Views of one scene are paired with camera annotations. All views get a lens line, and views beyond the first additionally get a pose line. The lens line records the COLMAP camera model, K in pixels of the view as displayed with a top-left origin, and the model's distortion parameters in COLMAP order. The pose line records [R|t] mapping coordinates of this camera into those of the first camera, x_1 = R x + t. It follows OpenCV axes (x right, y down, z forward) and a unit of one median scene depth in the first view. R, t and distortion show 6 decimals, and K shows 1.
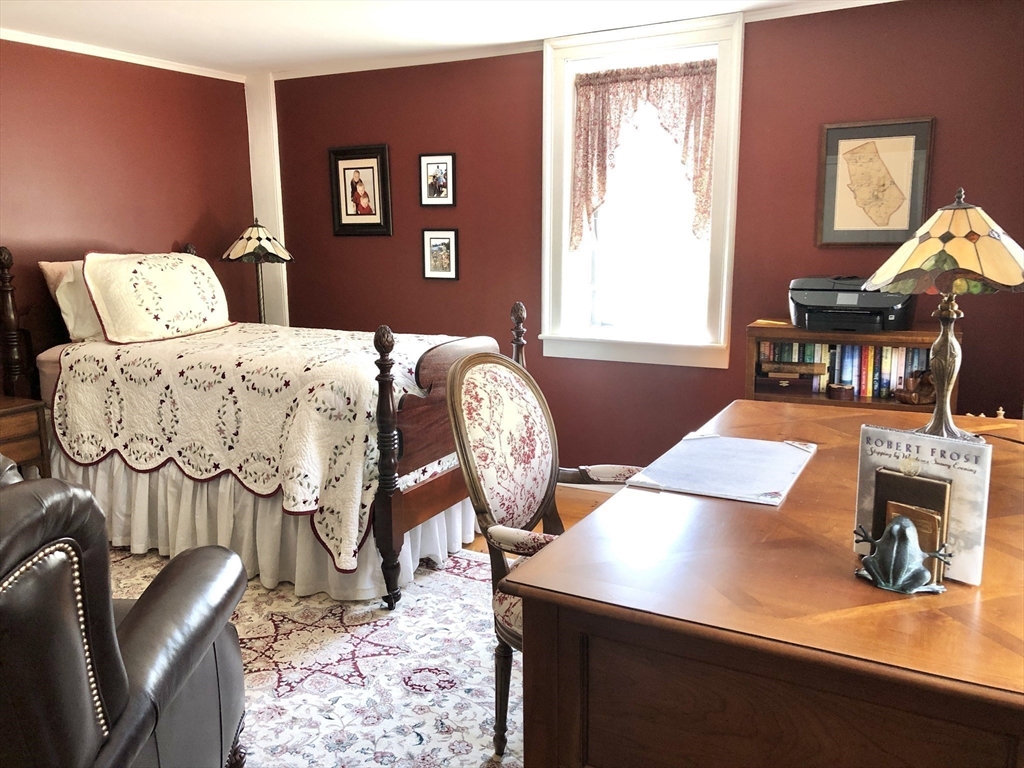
lens RADIAL K [[841.2, 0, 512.0], [0, 841.2, 384.0], [0, 0, 1]] dist [0.042203, -0.041900]
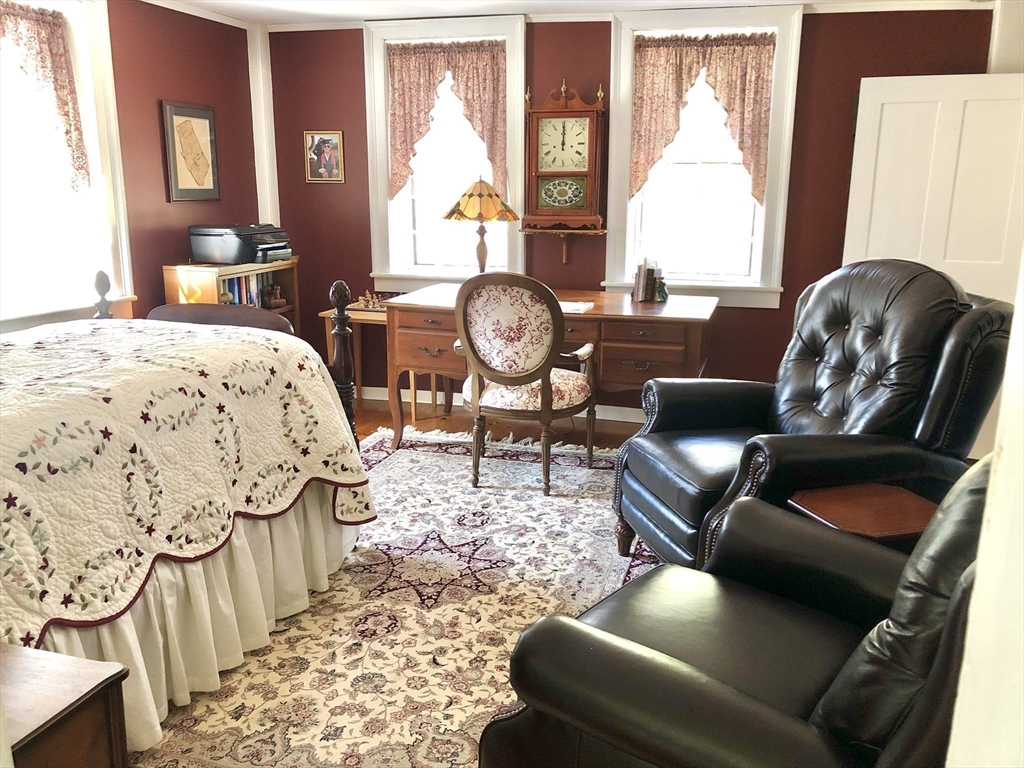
lens RADIAL K [[841.2, 0, 512.0], [0, 841.2, 384.0], [0, 0, 1]] dist [0.042203, -0.041900]
pose [[-0.193949, -0.218142, 0.956451, -1.073783], [0.167055, 0.953379, 0.251317, -0.153325], [-0.966683, 0.208523, -0.148465, 0.856262]]
